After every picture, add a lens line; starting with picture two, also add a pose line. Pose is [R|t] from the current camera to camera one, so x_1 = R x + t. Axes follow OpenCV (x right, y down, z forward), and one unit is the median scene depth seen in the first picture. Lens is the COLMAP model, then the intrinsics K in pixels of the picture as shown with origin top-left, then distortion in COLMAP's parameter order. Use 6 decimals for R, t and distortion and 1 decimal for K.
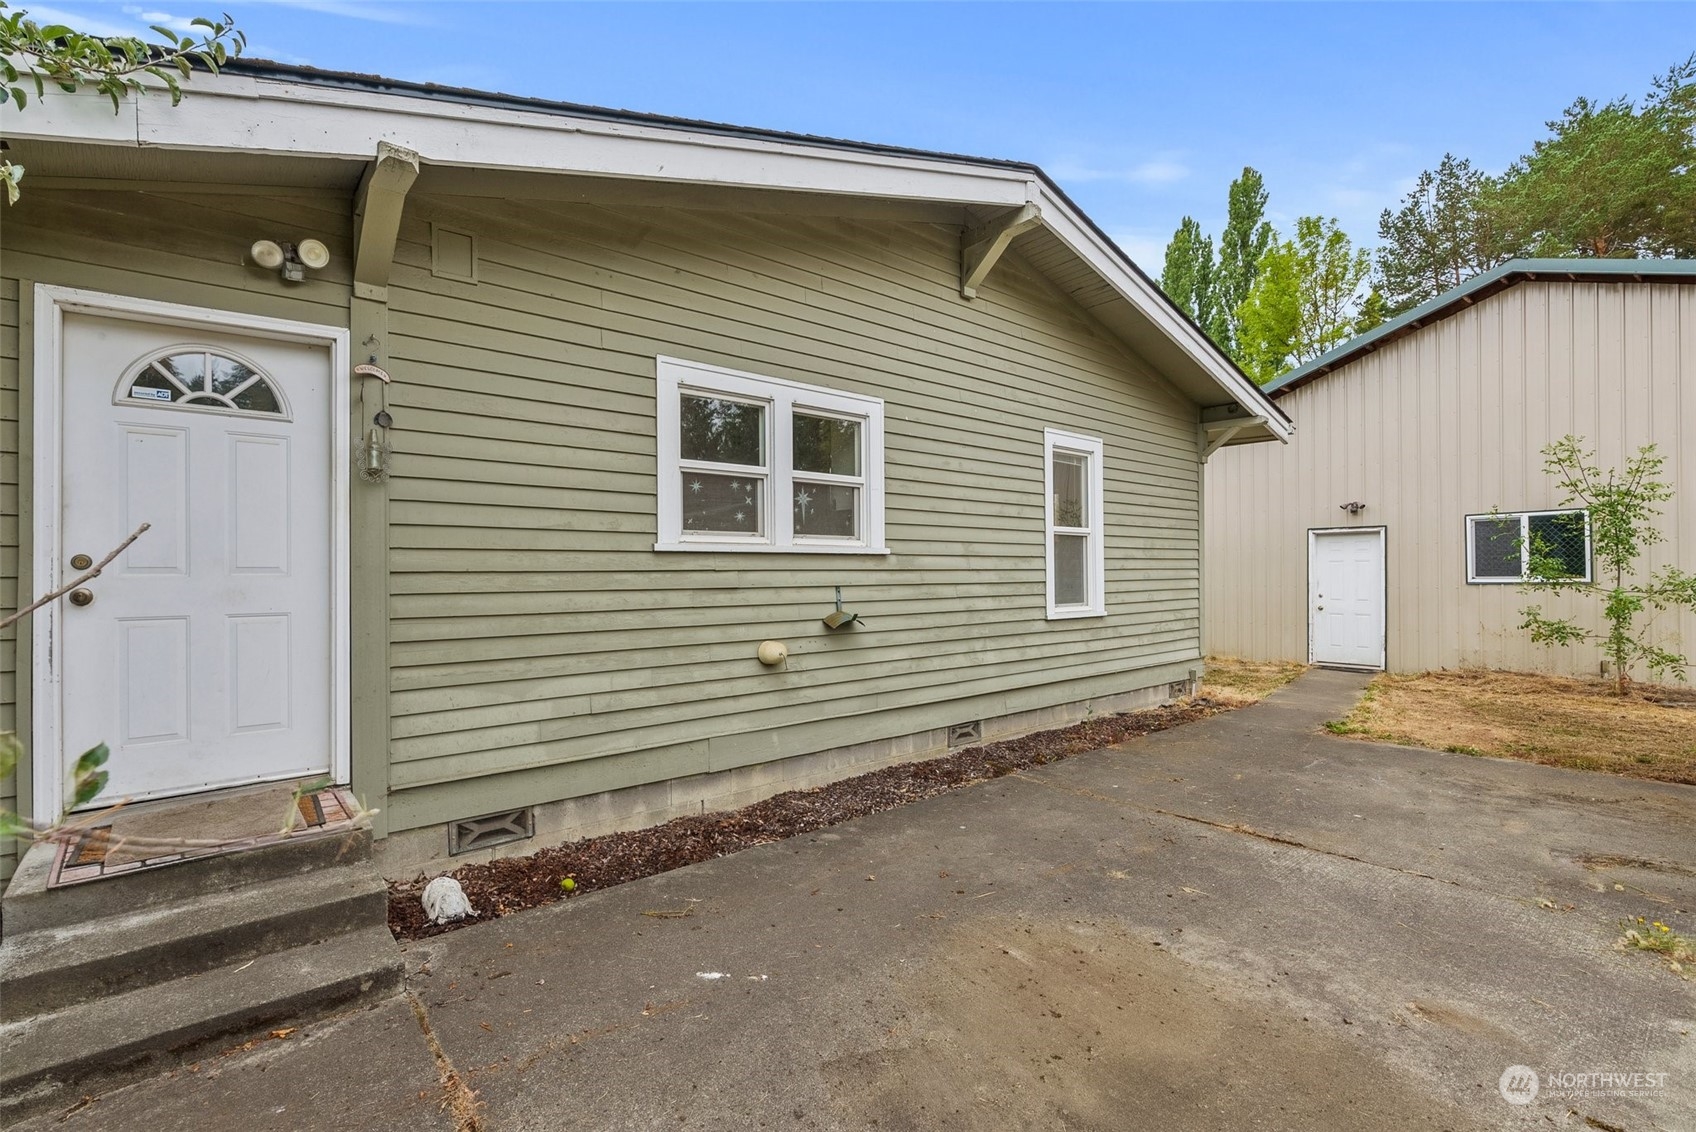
lens RADIAL K [[758.4, 0, 848.0], [0, 758.4, 566.0], [0, 0, 1]] dist [-0.010649, -0.000122]
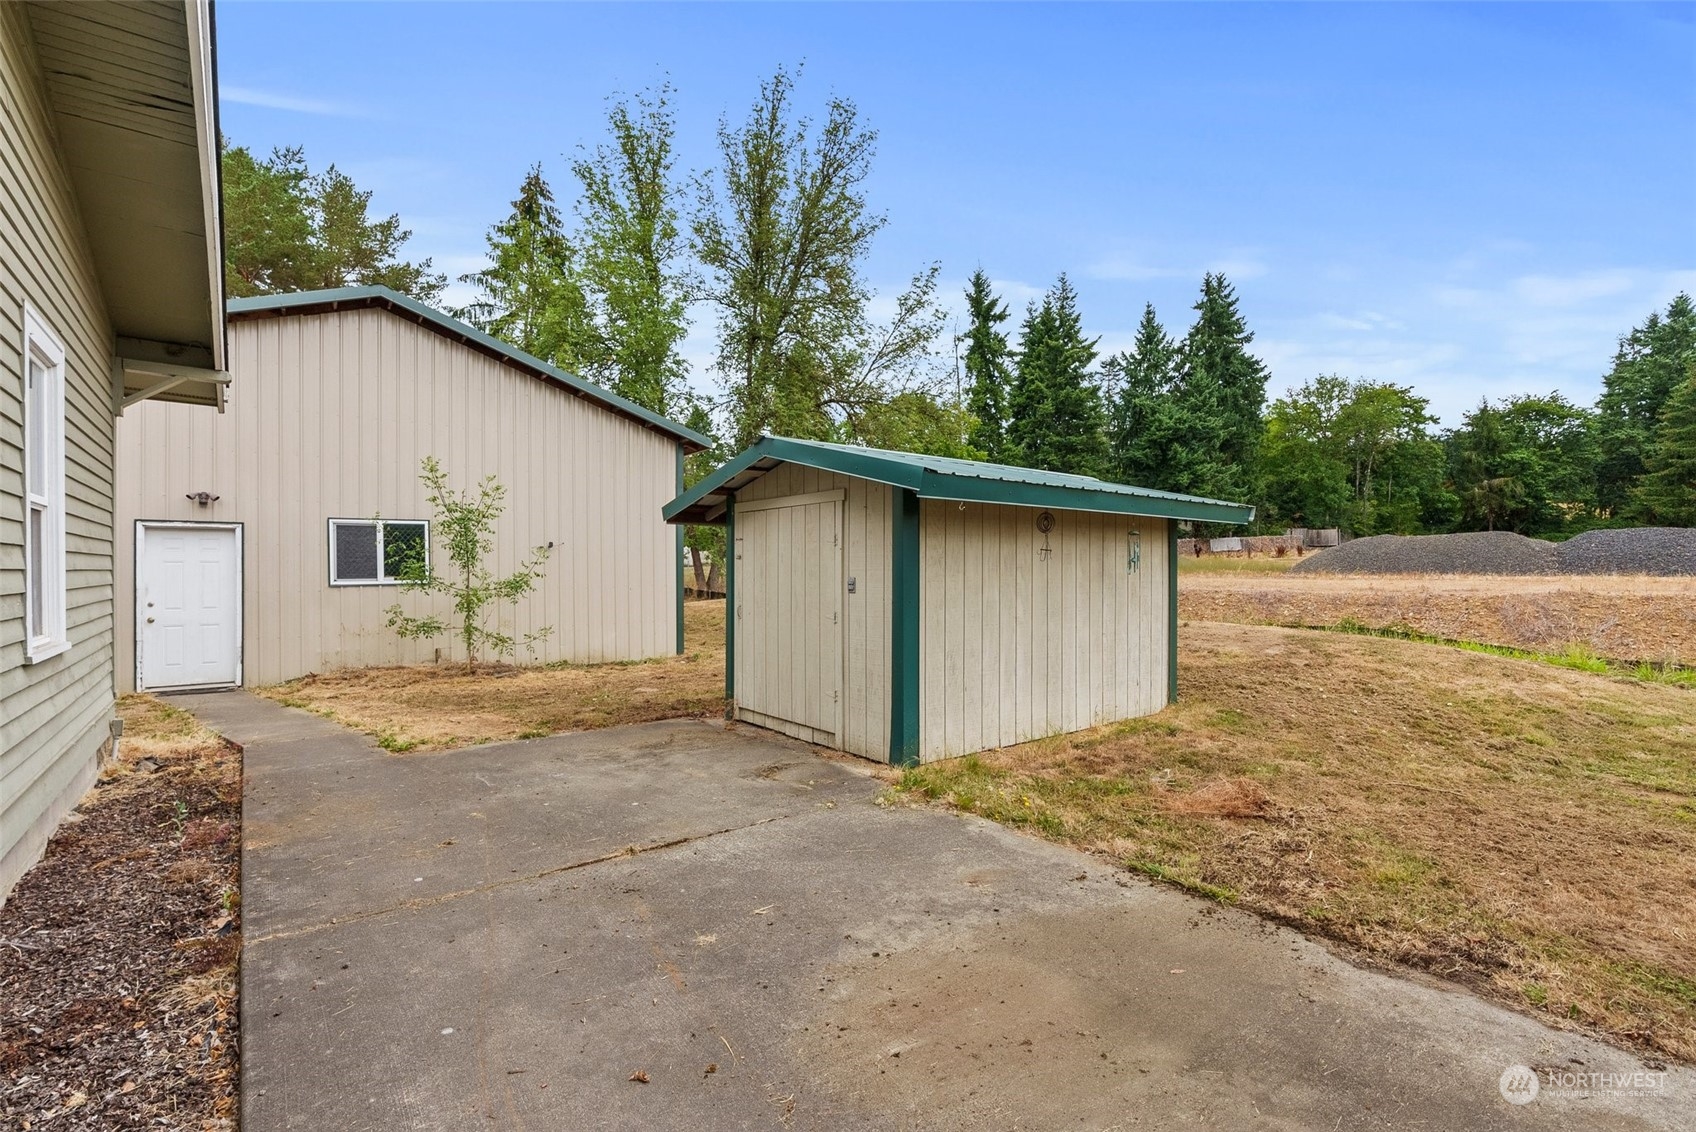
lens RADIAL K [[758.4, 0, 848.0], [0, 758.4, 566.0], [0, 0, 1]] dist [-0.010649, -0.000122]
pose [[0.048770, 0.009151, 0.998768, -0.368446], [-0.005408, 0.999946, -0.008897, 0.004534], [-0.998795, -0.004967, 0.048817, 0.636984]]
